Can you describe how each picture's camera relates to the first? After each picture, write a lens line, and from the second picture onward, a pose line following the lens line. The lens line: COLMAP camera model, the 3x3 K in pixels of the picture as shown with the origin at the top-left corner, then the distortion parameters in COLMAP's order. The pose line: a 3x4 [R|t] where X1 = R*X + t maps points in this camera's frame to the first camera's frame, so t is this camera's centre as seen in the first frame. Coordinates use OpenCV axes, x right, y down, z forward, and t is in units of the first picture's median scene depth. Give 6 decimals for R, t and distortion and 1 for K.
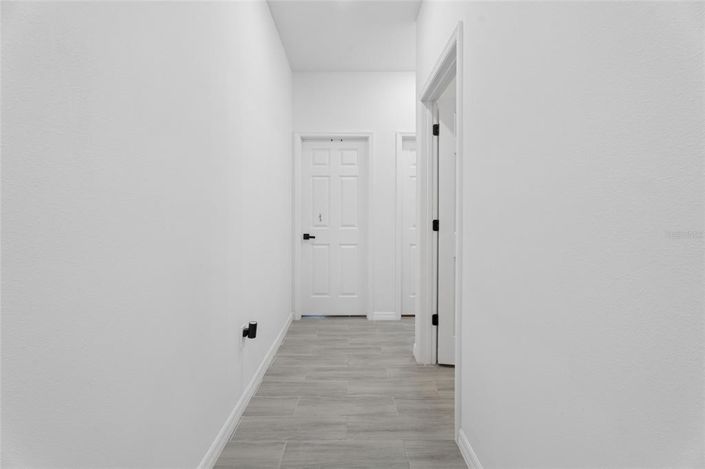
lens RADIAL K [[311.9, 0, 351.8], [0, 311.9, 232.0], [0, 0, 1]] dist [0.003035, -0.000128]
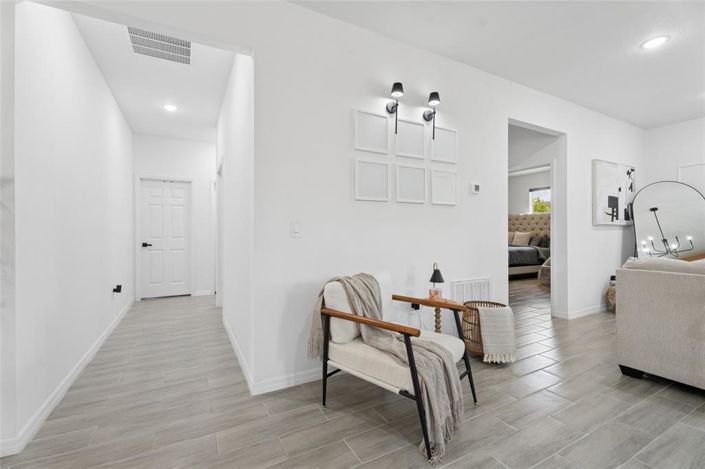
lens RADIAL K [[311.9, 0, 355.9], [0, 311.9, 235.0], [0, 0, 1]] dist [0.003035, -0.000128]
pose [[0.883796, -0.007778, 0.467807, 0.048946], [0.022930, 0.999380, -0.026704, 0.030306], [-0.467309, 0.034328, 0.883427, -0.790806]]
